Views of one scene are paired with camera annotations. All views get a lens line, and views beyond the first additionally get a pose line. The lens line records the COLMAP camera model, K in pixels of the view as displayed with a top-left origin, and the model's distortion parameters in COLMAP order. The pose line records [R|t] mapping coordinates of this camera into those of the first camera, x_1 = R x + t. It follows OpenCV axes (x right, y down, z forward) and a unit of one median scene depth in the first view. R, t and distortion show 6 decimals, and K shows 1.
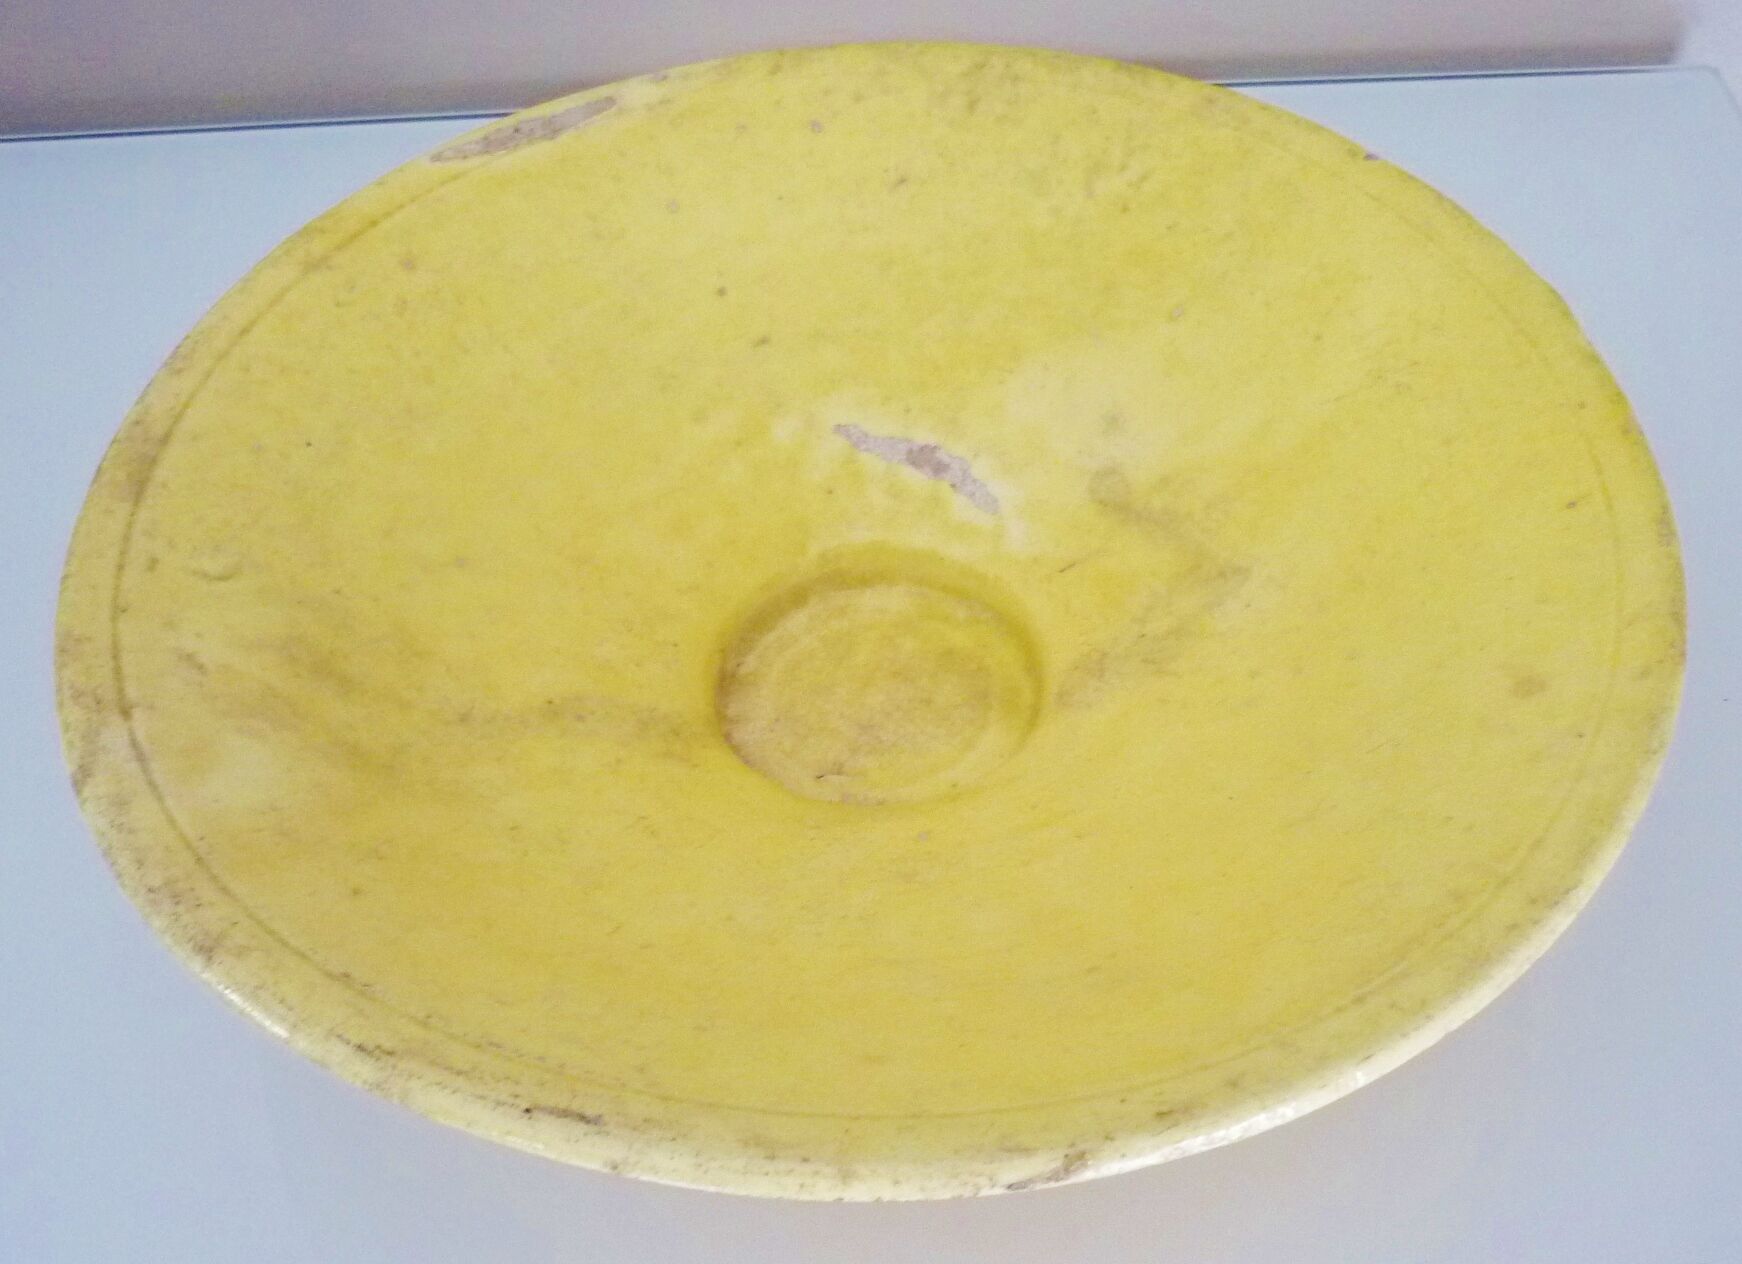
lens RADIAL K [[2036.5, 0, 887.9], [0, 2036.5, 696.6], [0, 0, 1]] dist [-0.079572, 0.036586]
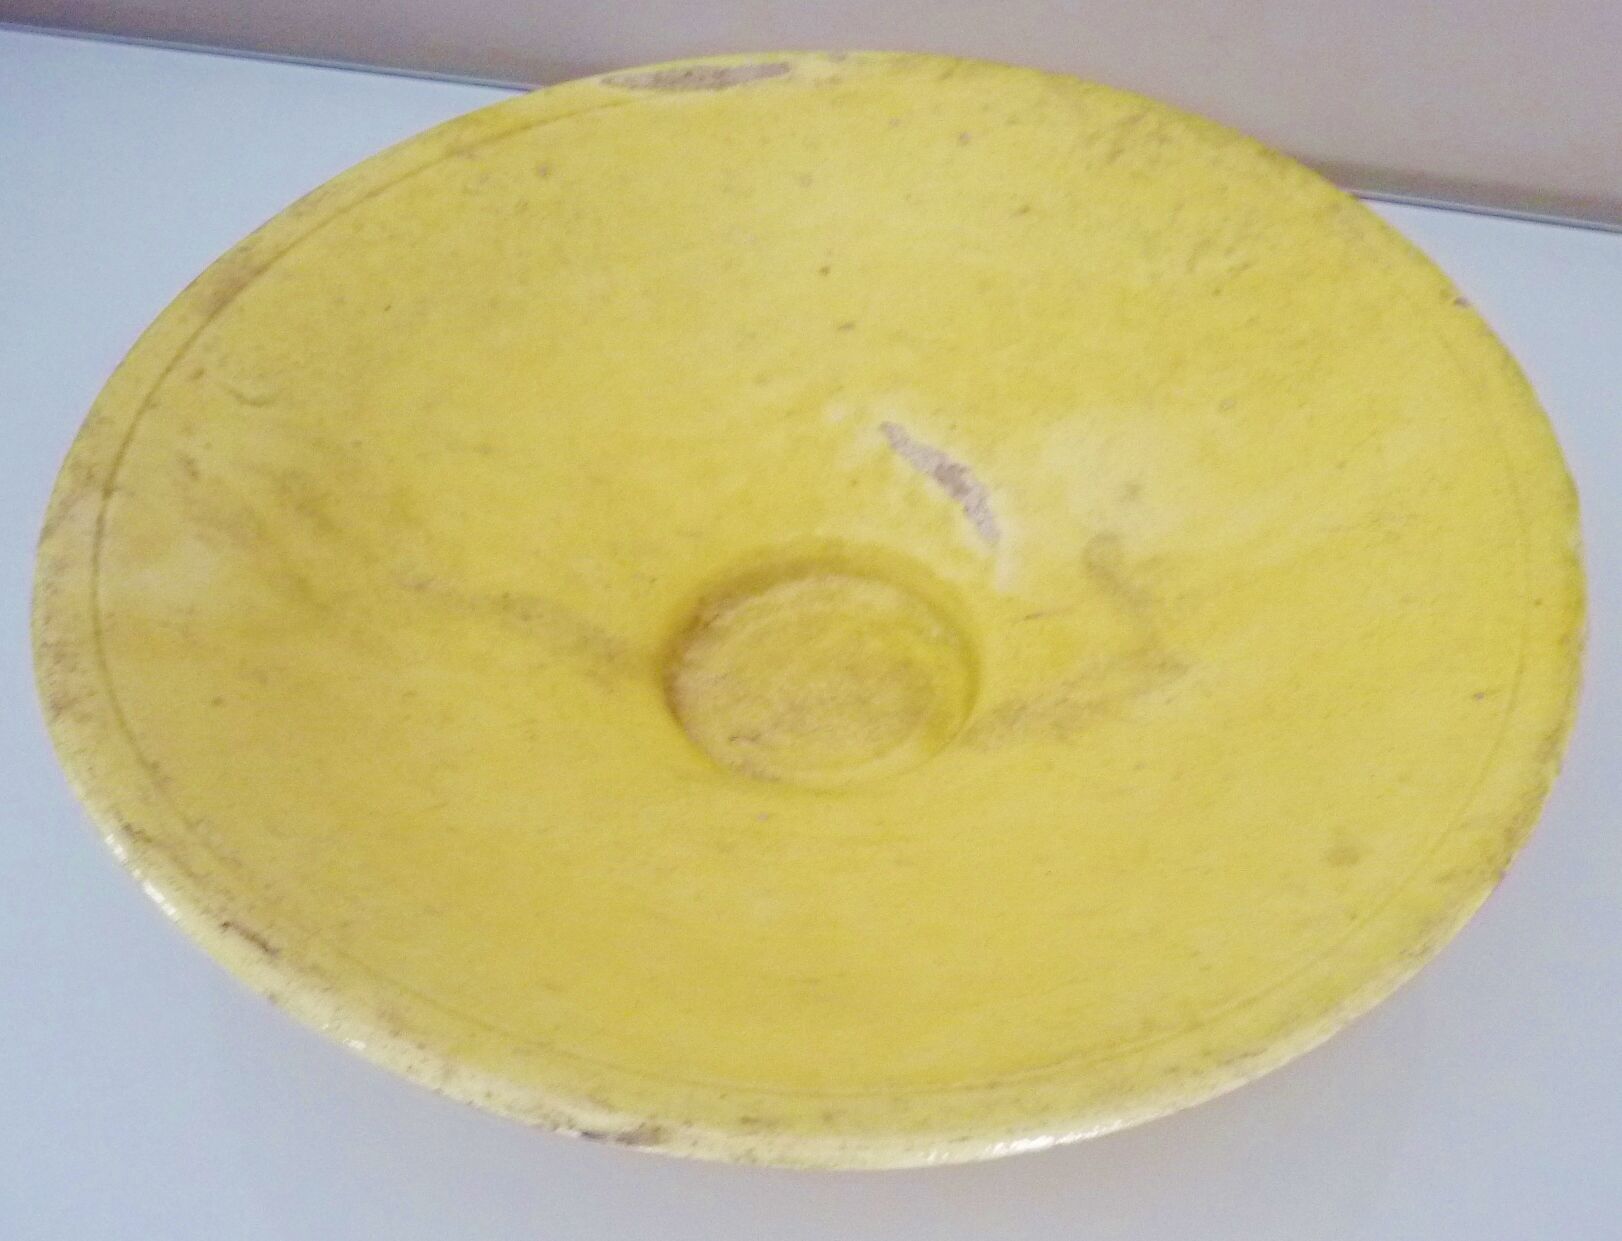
lens RADIAL K [[2035.7, 0, 860.1], [0, 2035.7, 712.7], [0, 0, 1]] dist [-0.077276, 0.027695]
pose [[0.933733, 0.295060, -0.202687, 0.230910], [-0.290783, 0.955415, 0.051264, -0.044946], [0.208776, 0.011071, 0.977901, -0.012063]]
